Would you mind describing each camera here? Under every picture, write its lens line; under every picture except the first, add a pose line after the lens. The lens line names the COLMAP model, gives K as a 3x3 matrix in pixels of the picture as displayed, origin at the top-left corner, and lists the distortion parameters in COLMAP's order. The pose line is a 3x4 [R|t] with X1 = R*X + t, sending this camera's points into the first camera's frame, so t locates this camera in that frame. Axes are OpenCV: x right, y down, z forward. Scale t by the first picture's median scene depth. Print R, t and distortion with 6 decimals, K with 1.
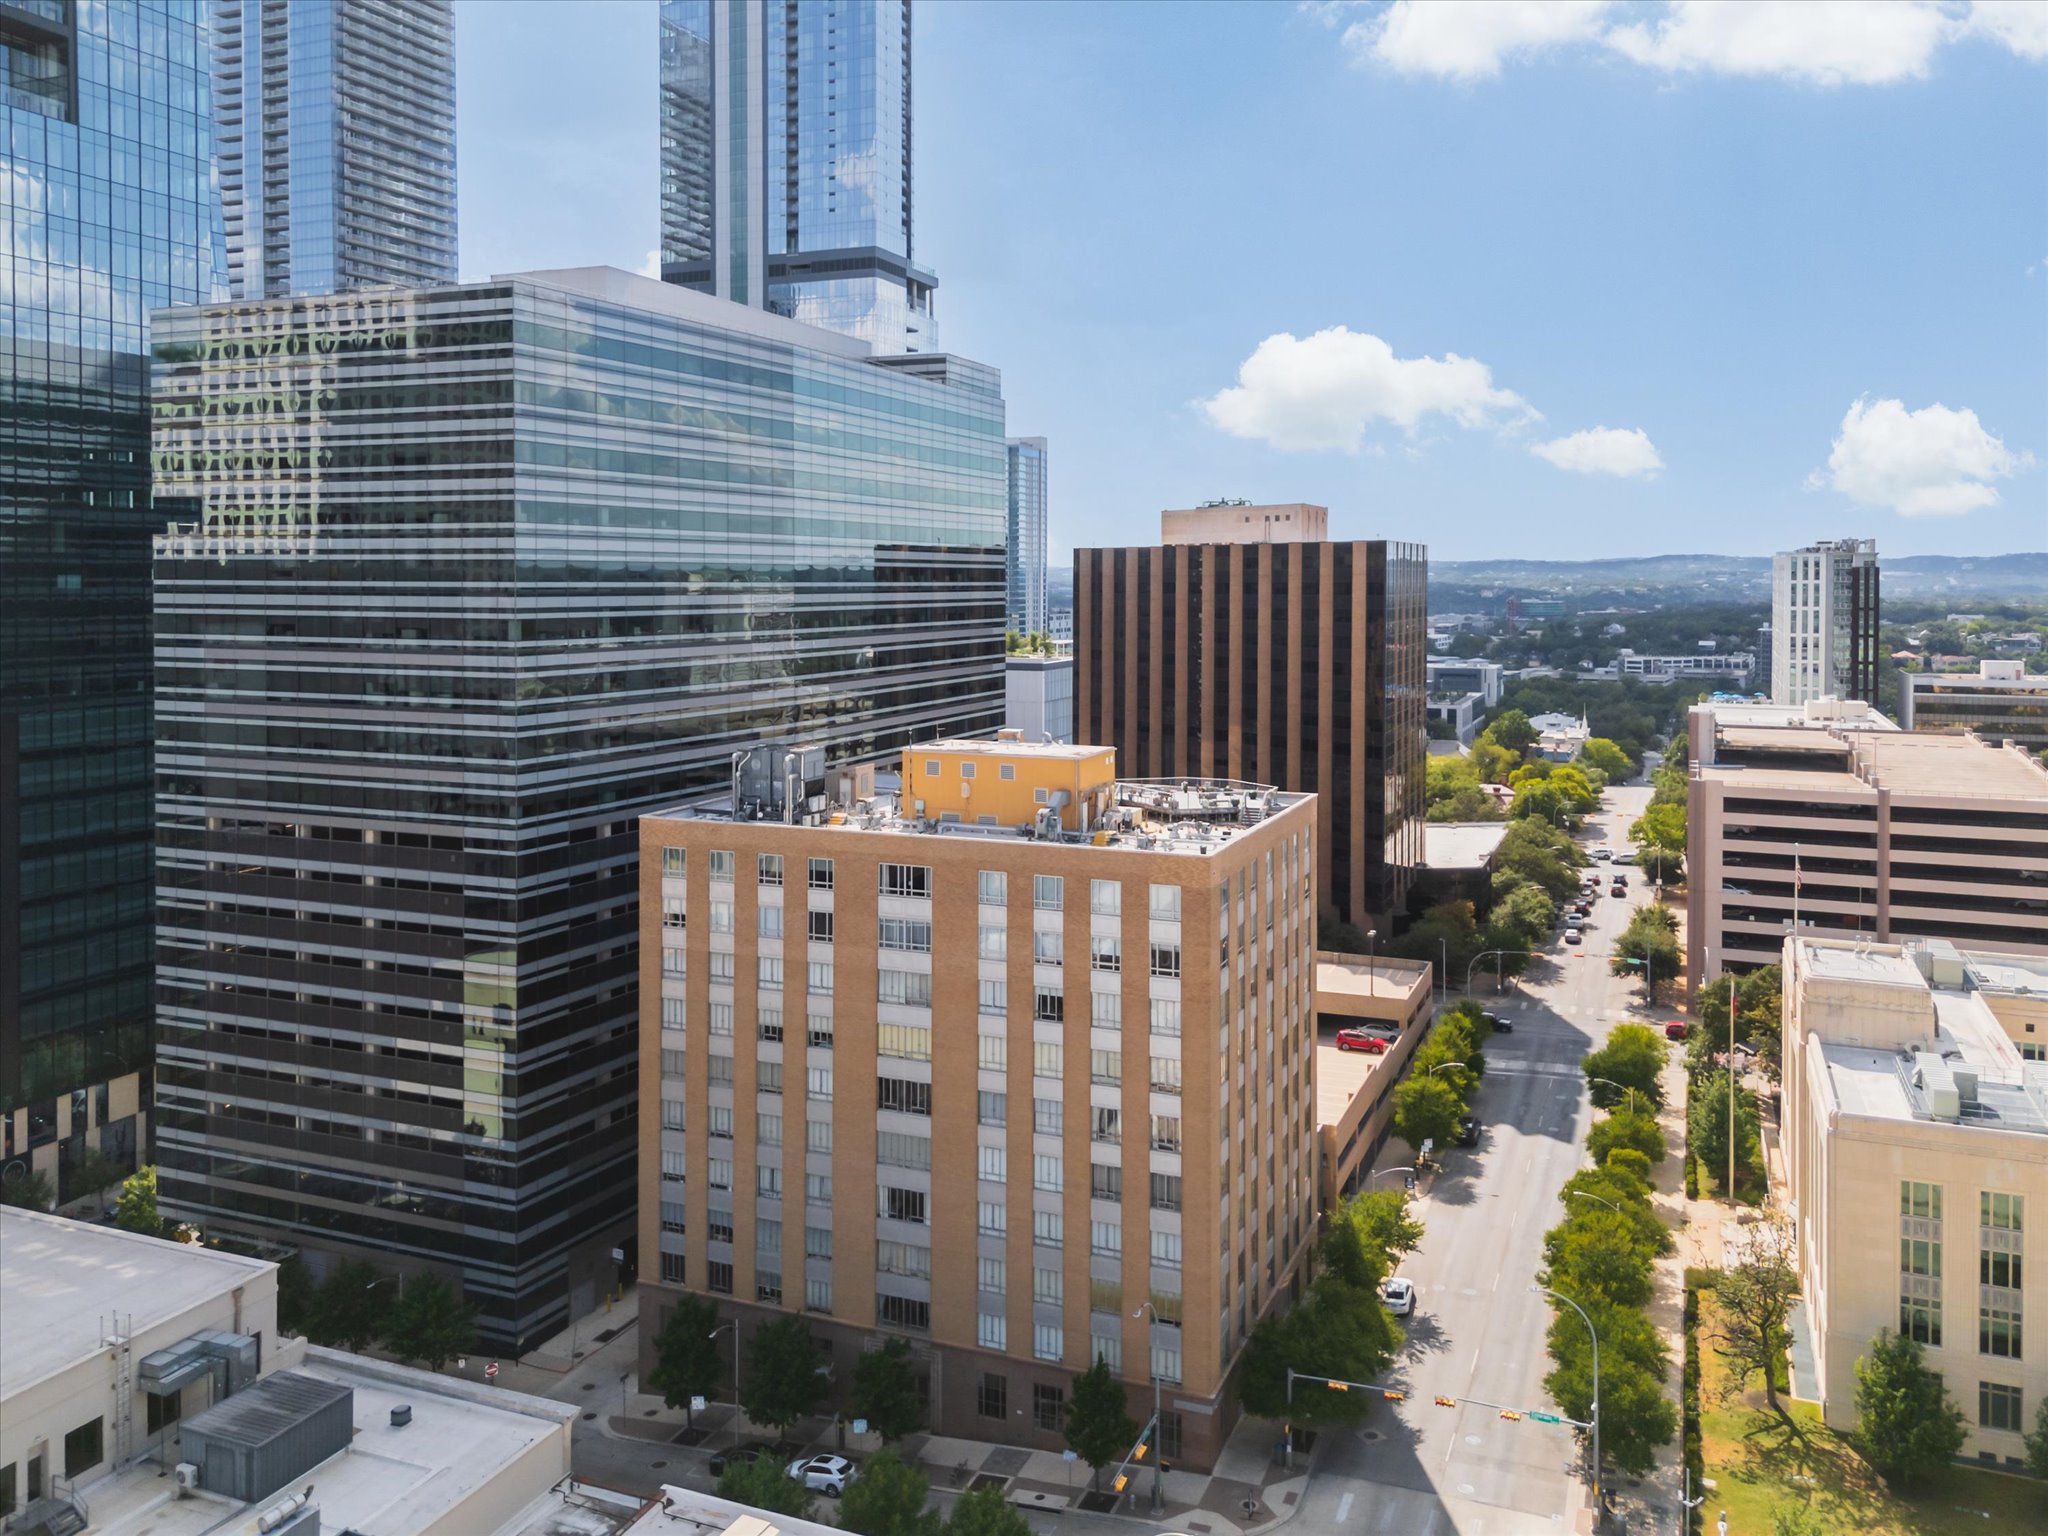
lens RADIAL K [[1621.3, 0, 1013.8], [0, 1621.3, 673.8], [0, 0, 1]] dist [0.016904, -0.003446]
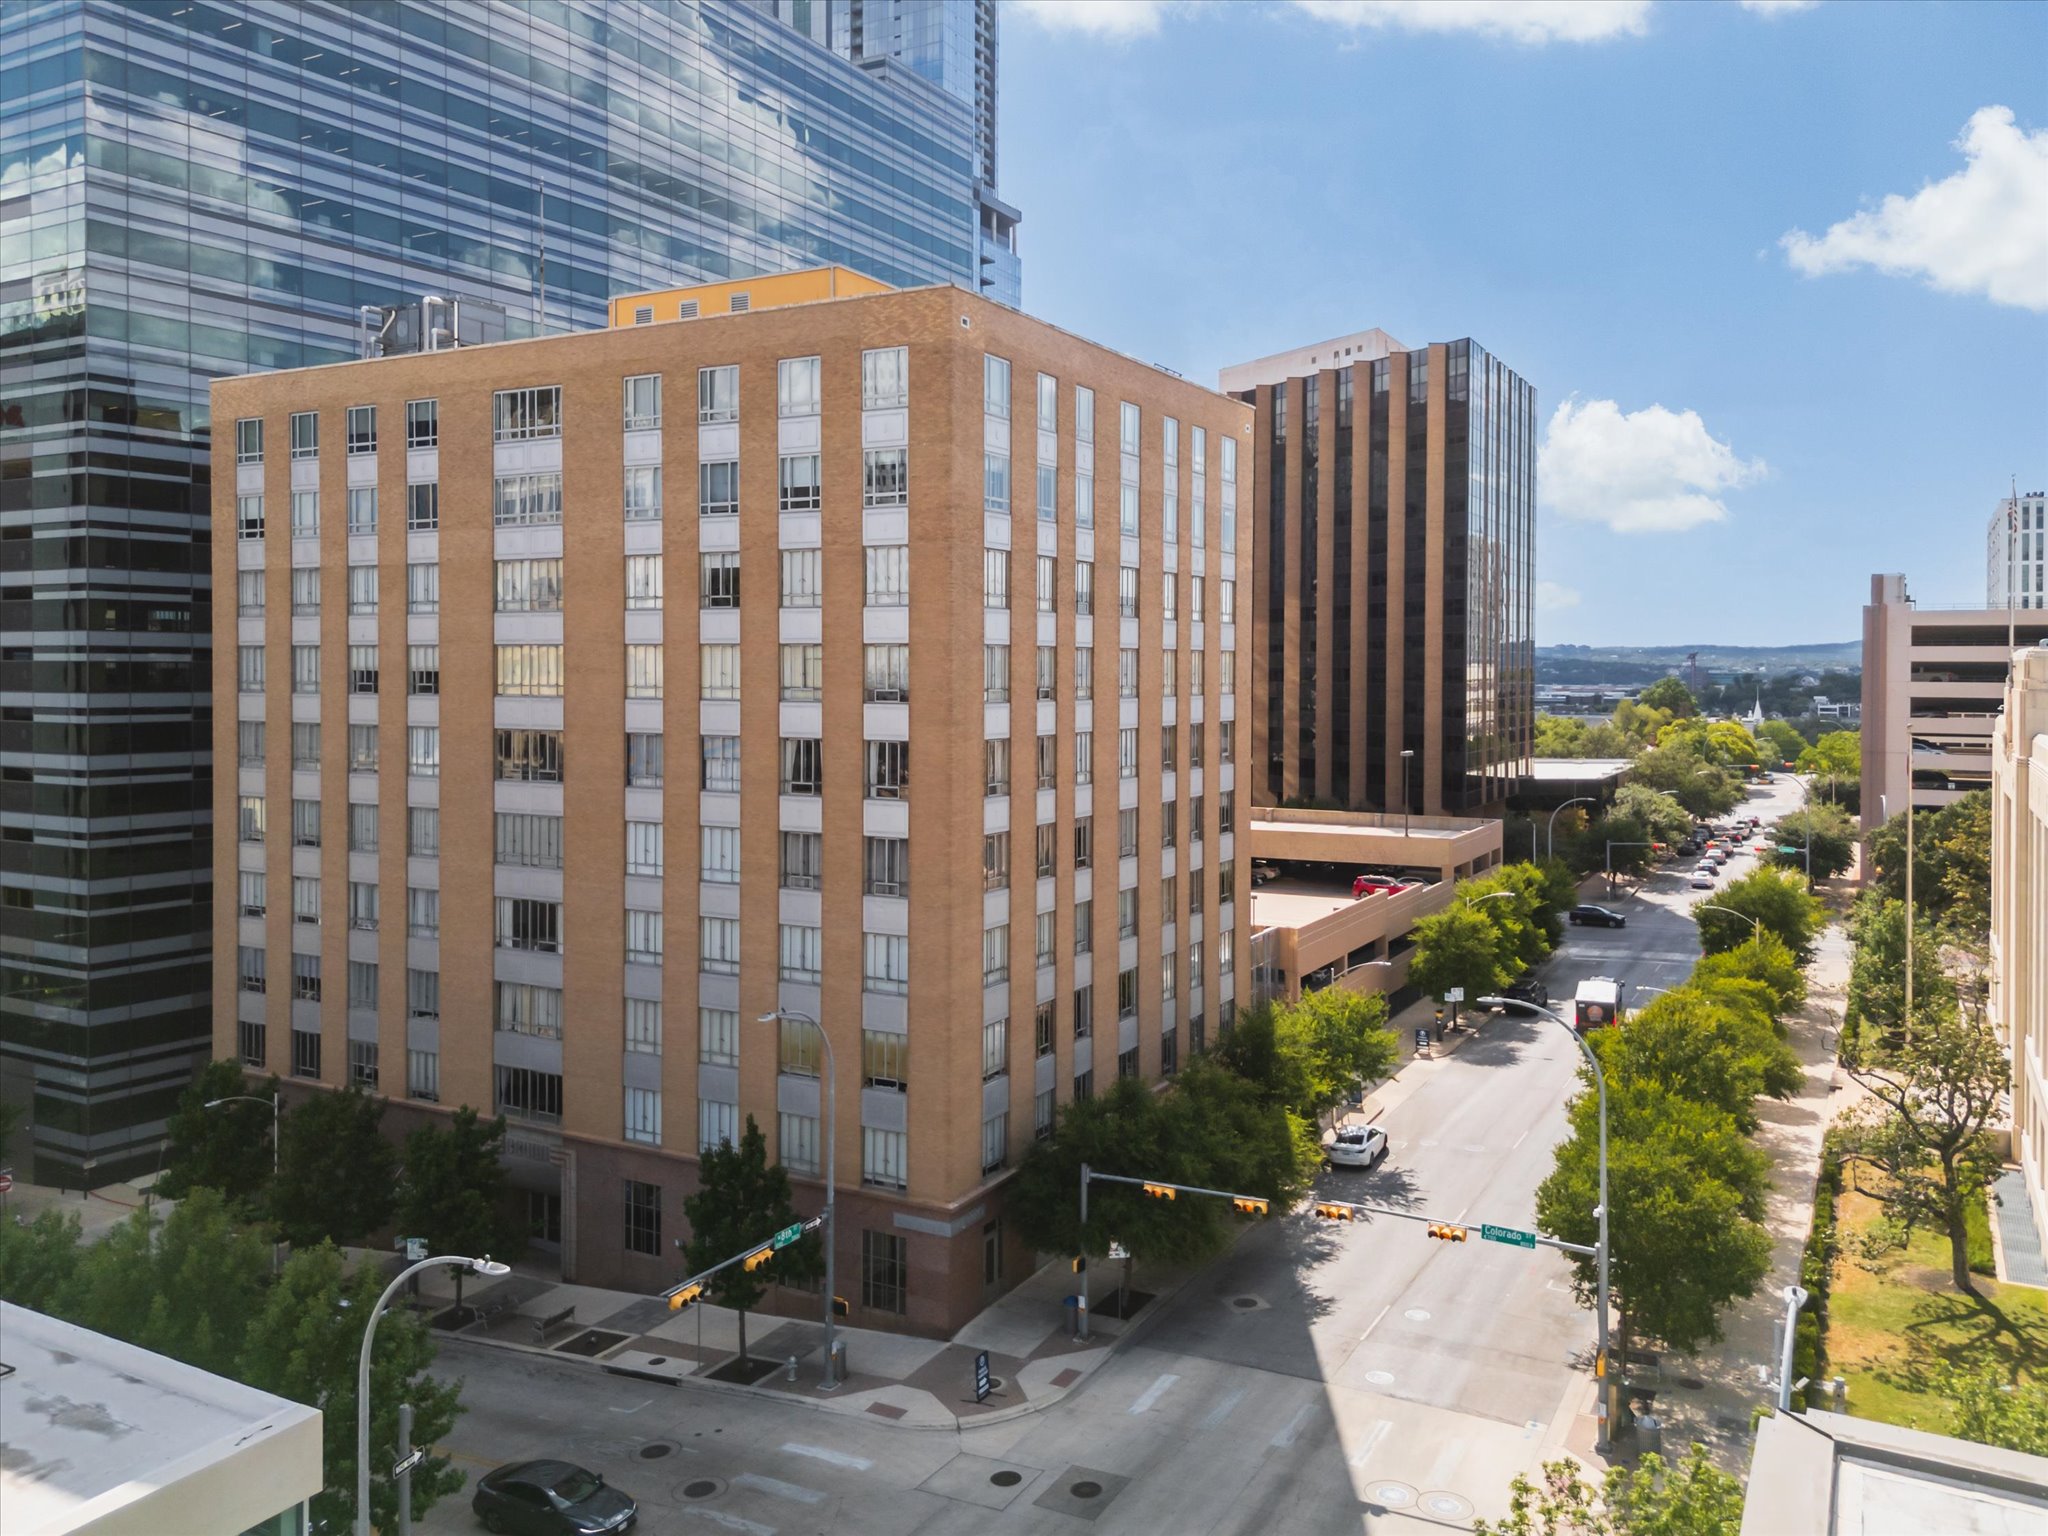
lens RADIAL K [[1558.8, 0, 1024.0], [0, 1558.8, 768.0], [0, 0, 1]] dist [0.045717, -0.055382]
pose [[0.993526, 0.006523, -0.113414, 0.200133], [-0.007493, 0.999939, -0.008131, 0.274072], [0.113354, 0.008928, 0.993515, 0.414670]]
